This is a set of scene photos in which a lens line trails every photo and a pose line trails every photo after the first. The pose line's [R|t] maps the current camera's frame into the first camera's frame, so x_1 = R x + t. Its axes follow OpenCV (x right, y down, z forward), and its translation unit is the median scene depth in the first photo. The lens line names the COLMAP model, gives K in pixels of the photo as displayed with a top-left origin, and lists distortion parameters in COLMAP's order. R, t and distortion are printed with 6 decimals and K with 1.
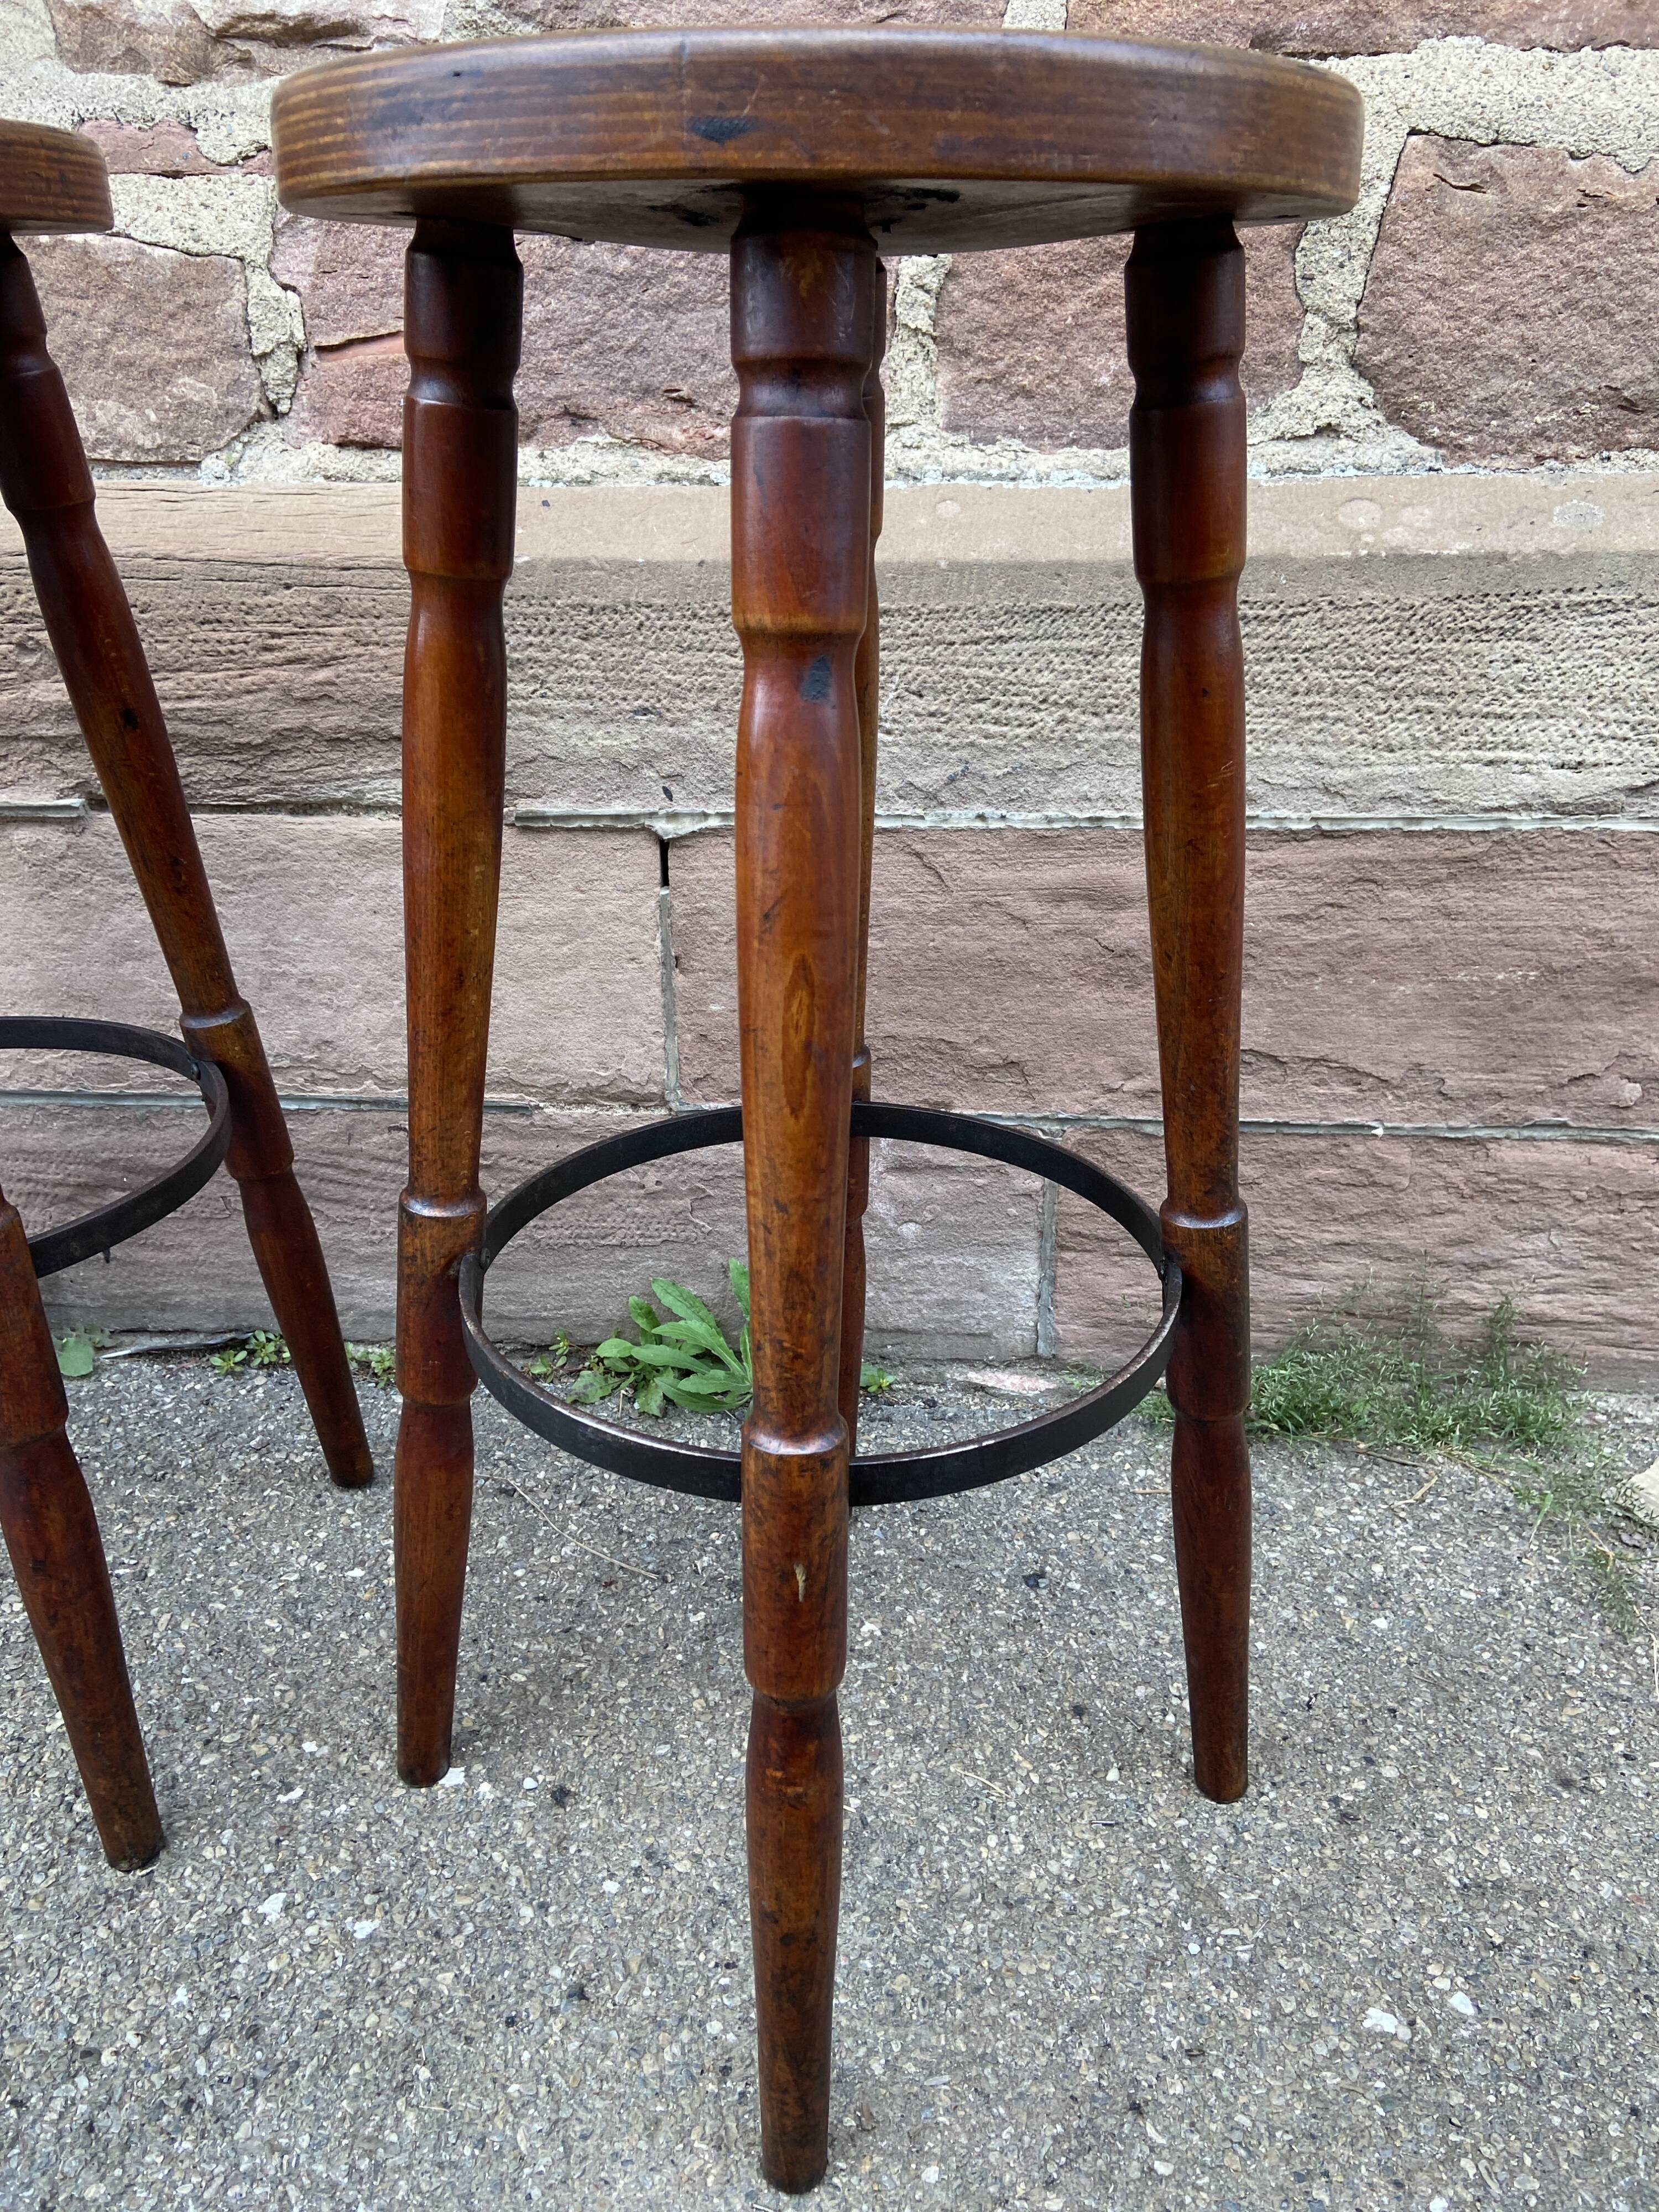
lens RADIAL K [[1665.9, 0, 827.5], [0, 1665.9, 1100.8], [0, 0, 1]] dist [0.124465, -0.160086]
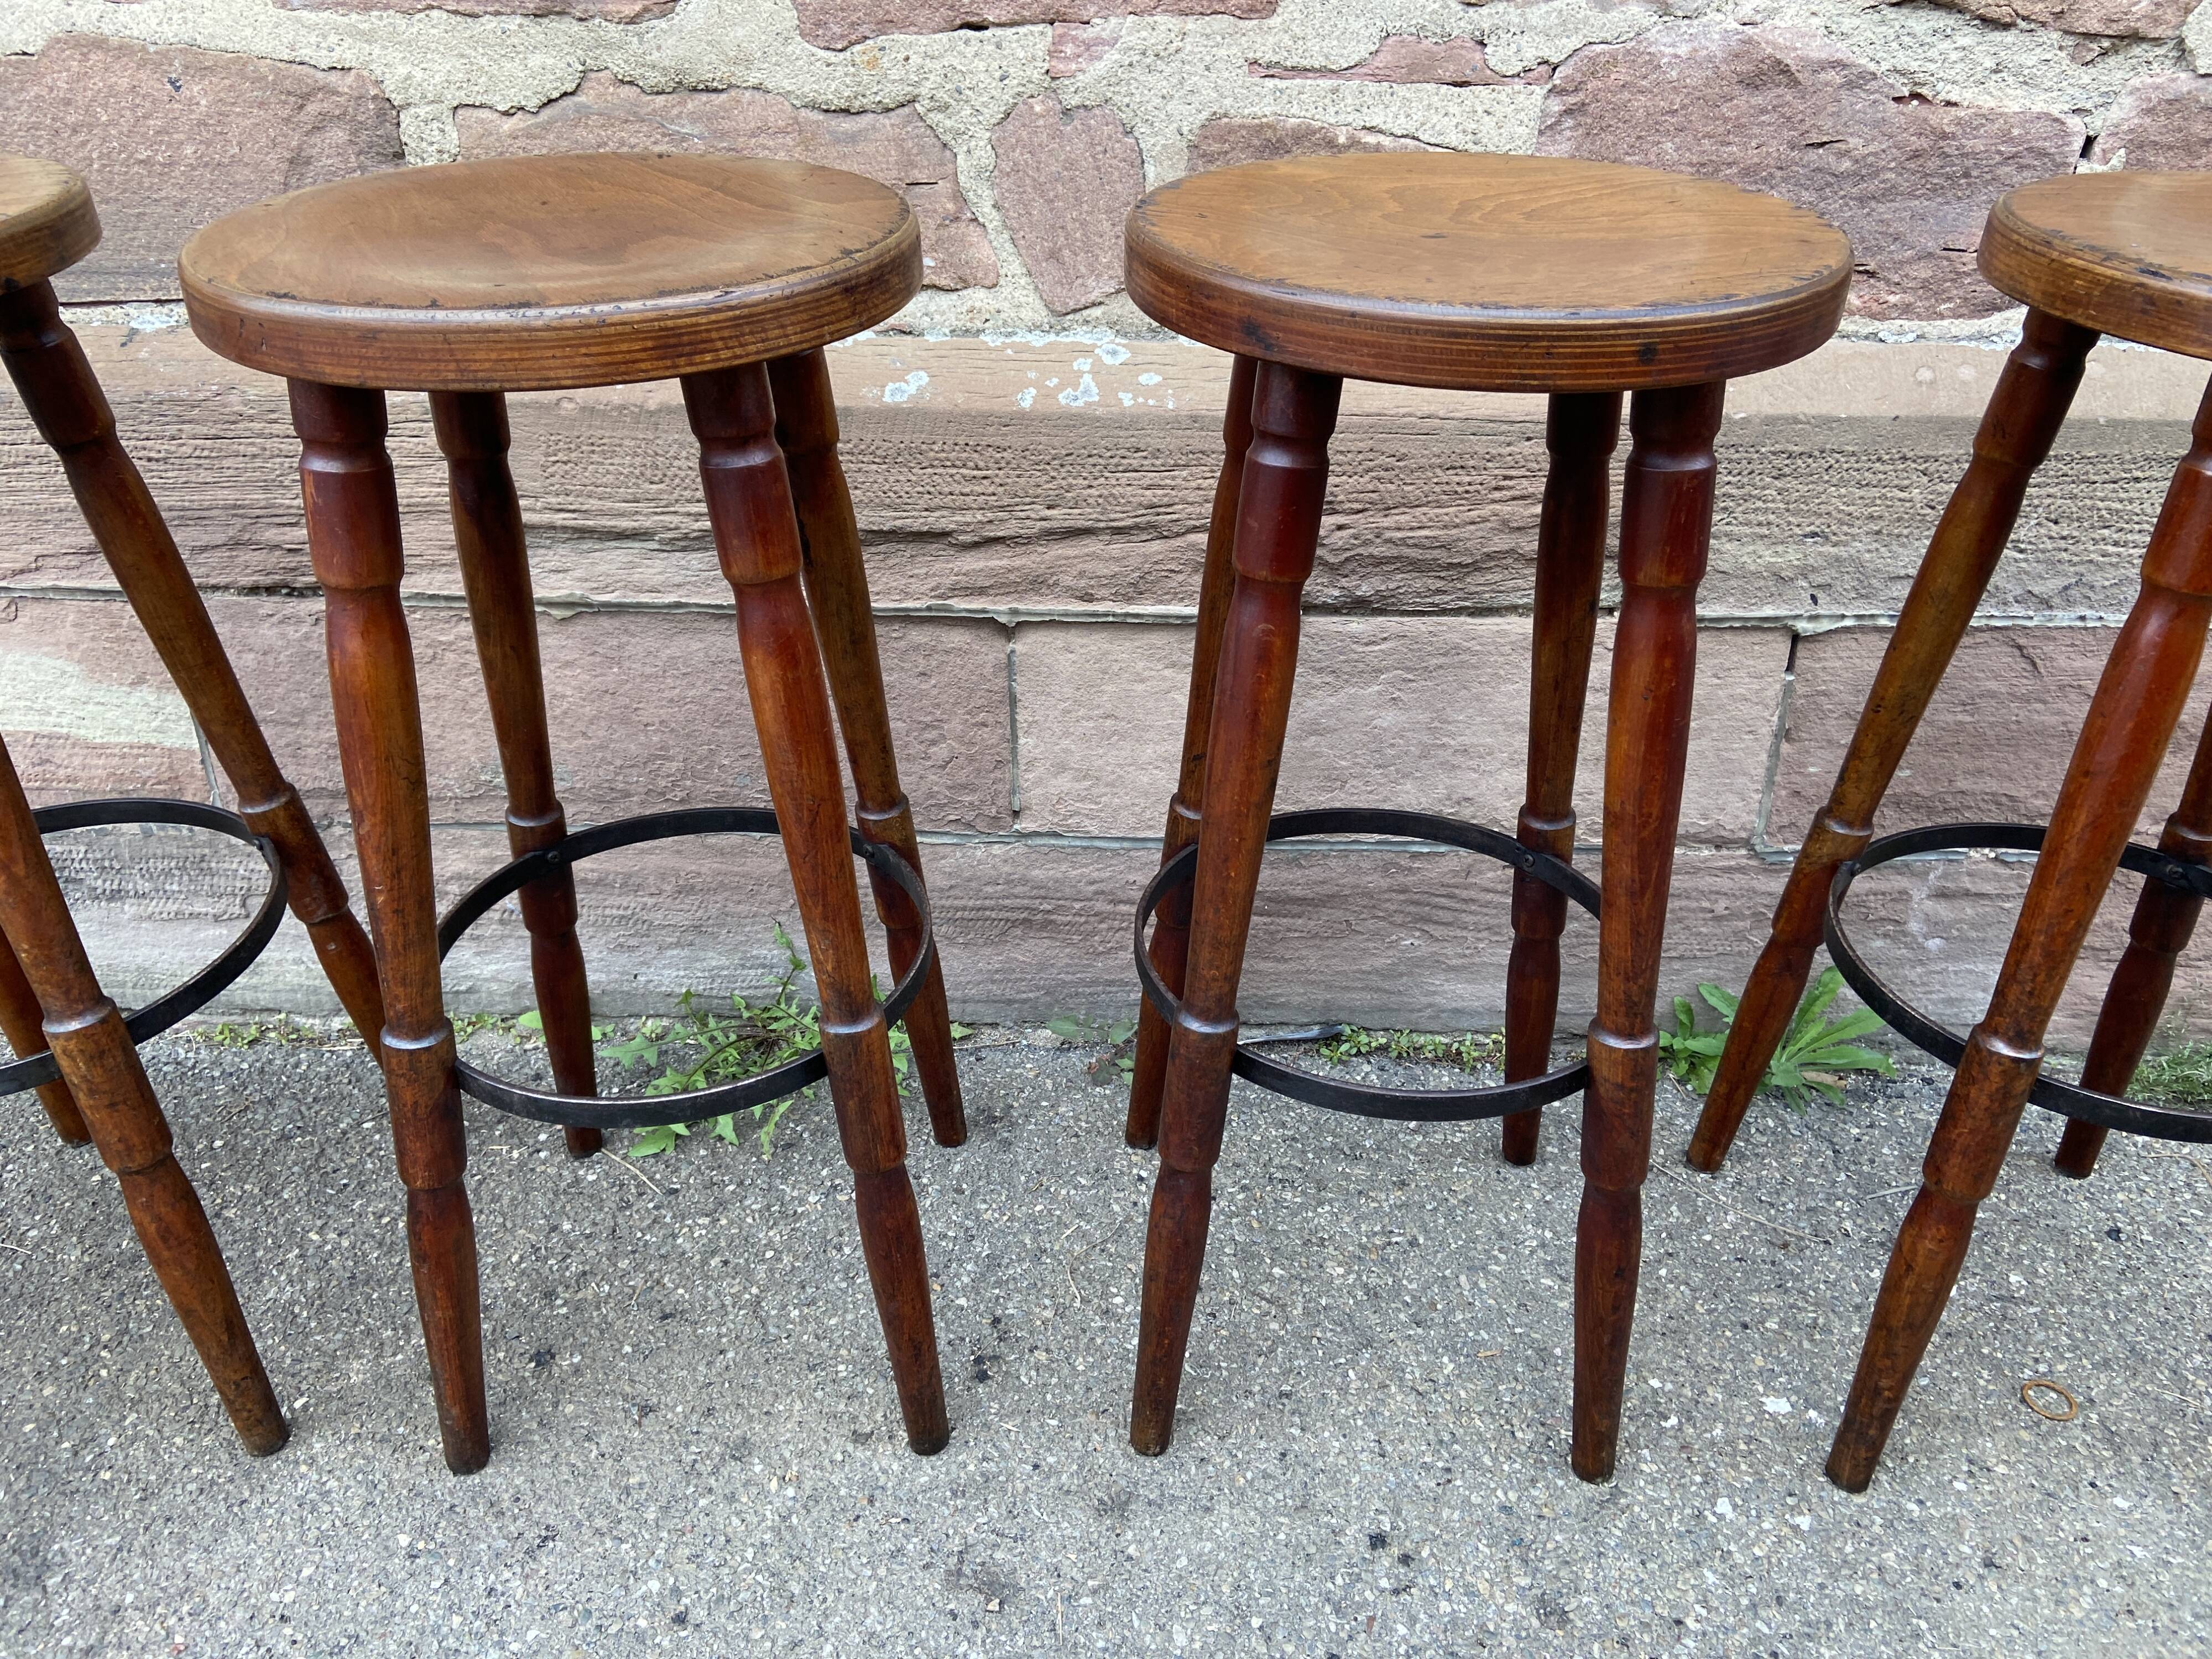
lens RADIAL K [[1665.9, 0, 1103.3], [0, 1665.9, 816.7], [0, 0, 1]] dist [0.124465, -0.160086]
pose [[0.998457, -0.016609, 0.052980, -0.693935], [0.010879, 0.994236, 0.106663, -0.170695], [-0.054446, -0.105922, 0.992883, -0.193690]]
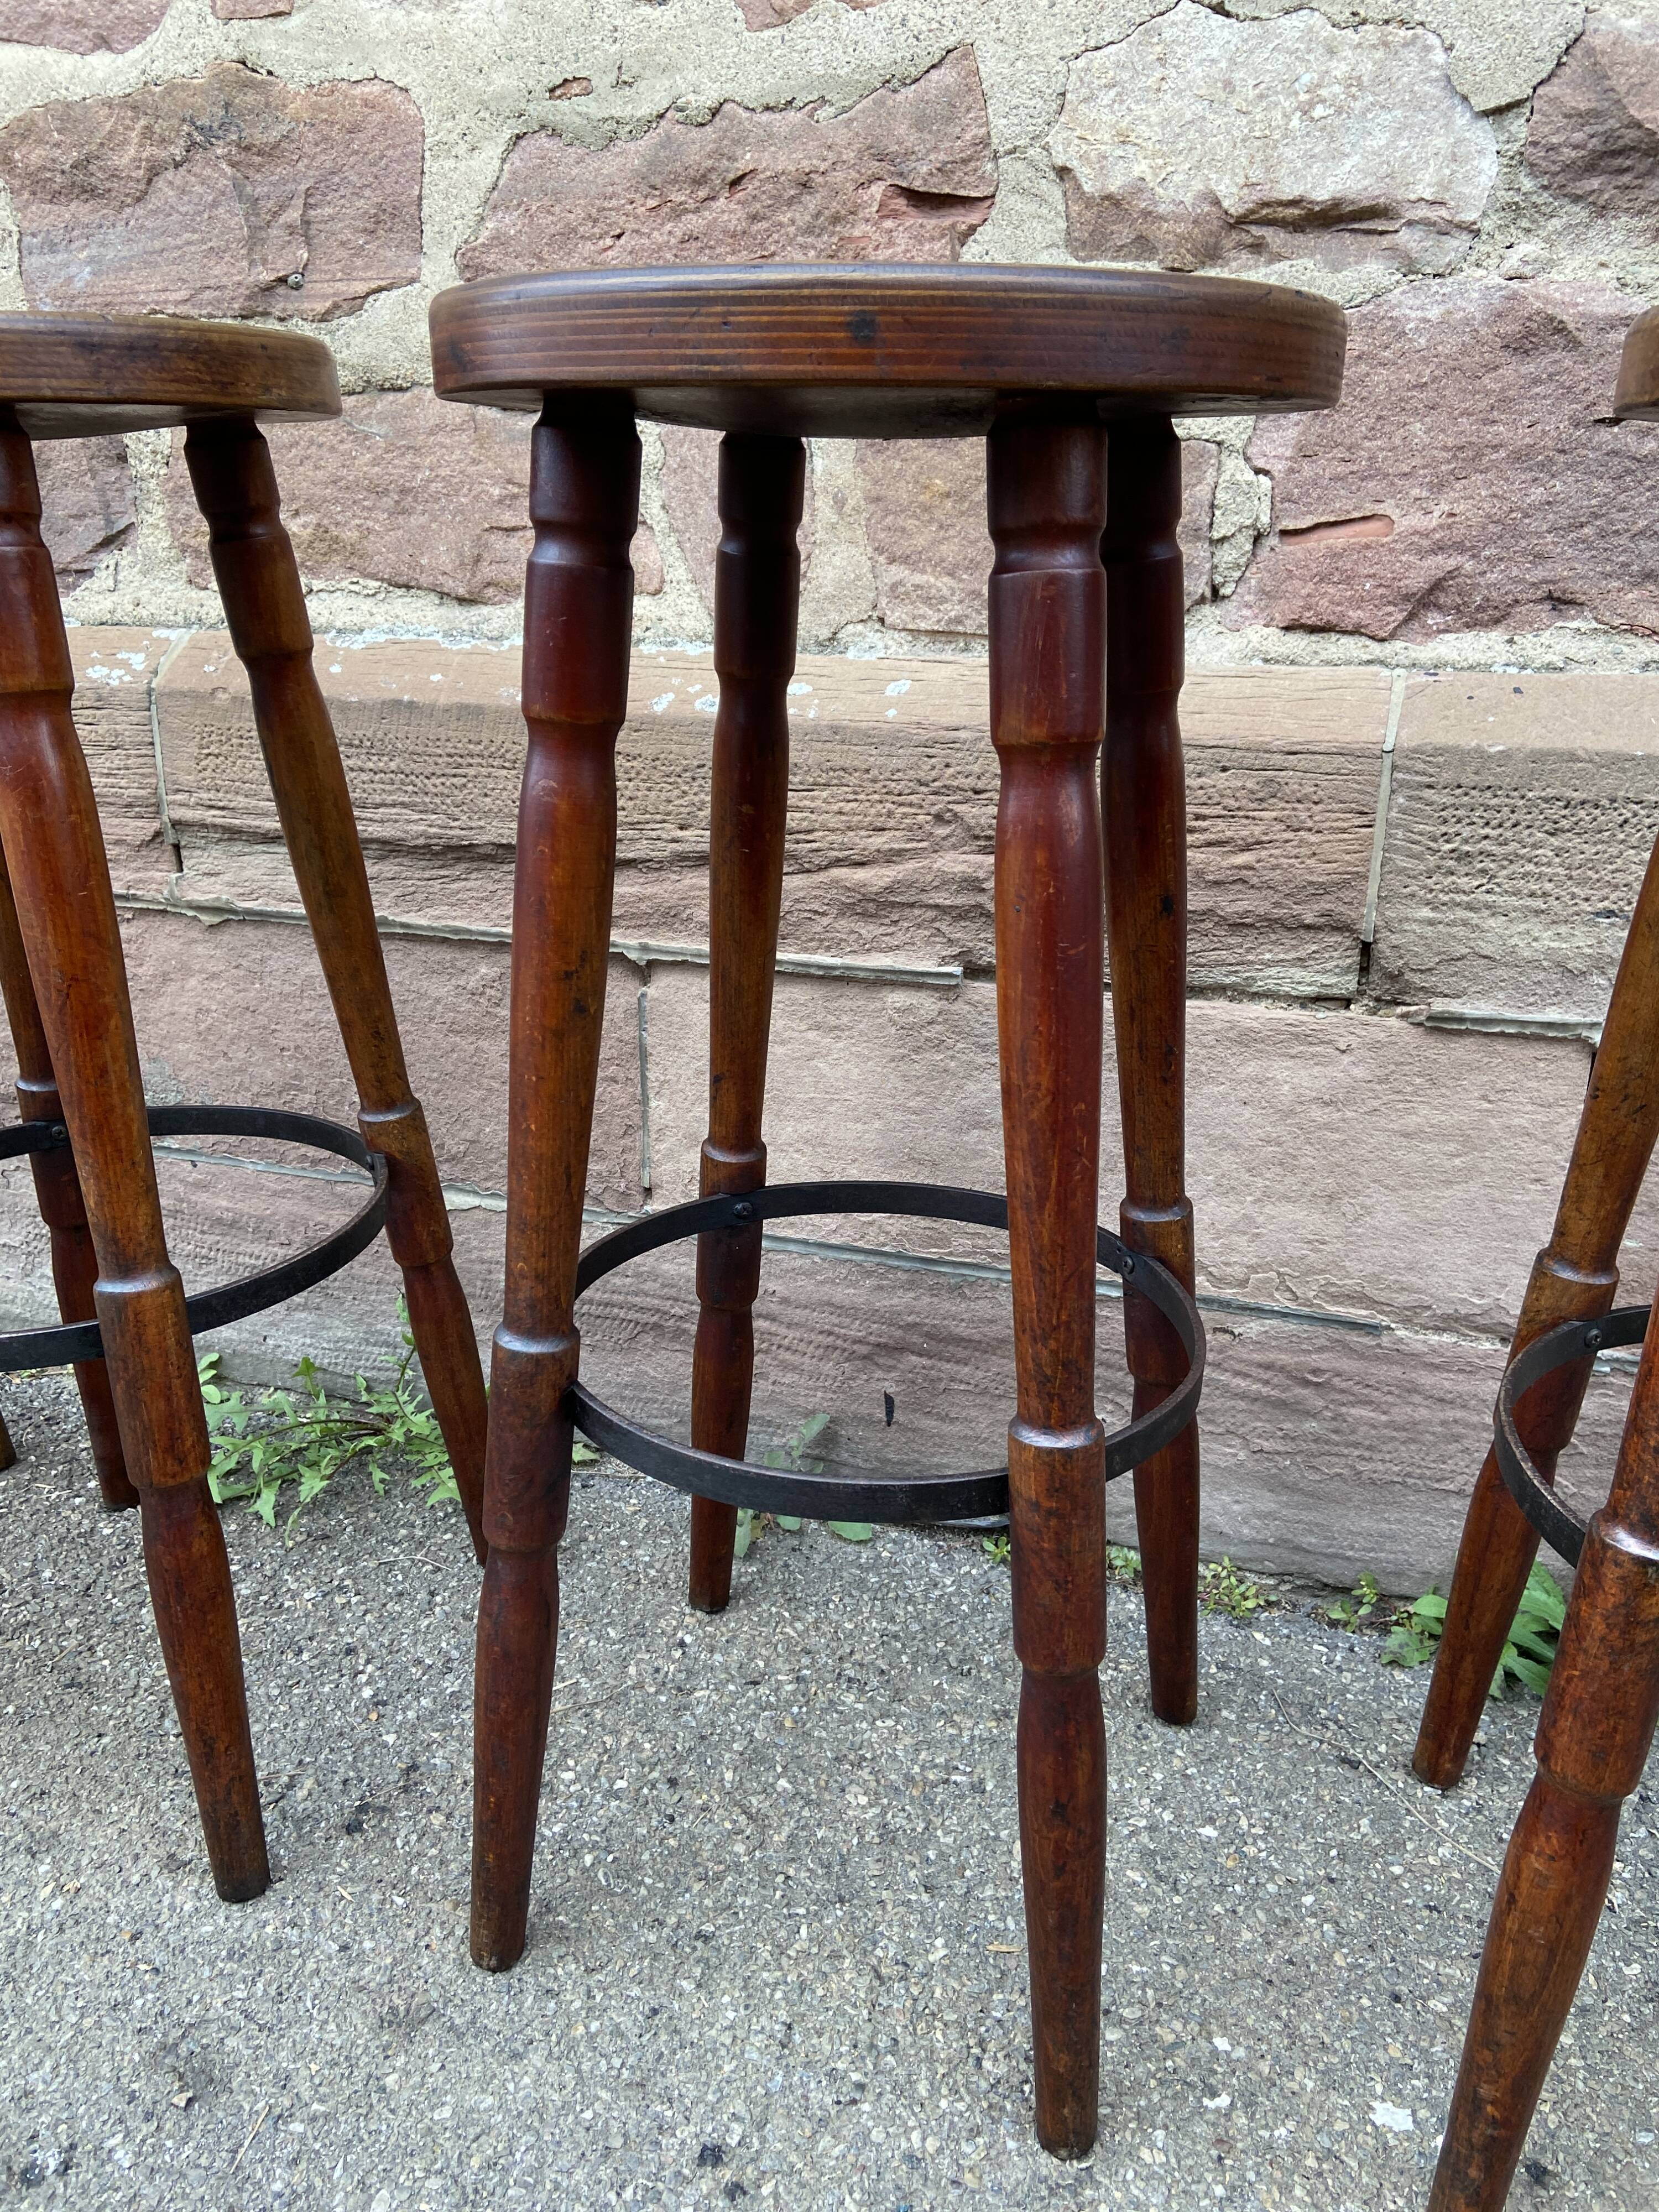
lens RADIAL K [[1670.3, 0, 846.6], [0, 1670.3, 1105.4], [0, 0, 1]] dist [0.122498, -0.157803]
pose [[0.971600, 0.091616, -0.218172, -0.304246], [-0.110039, 0.991182, -0.073821, -0.017741], [0.209485, 0.095732, 0.973114, 0.034388]]
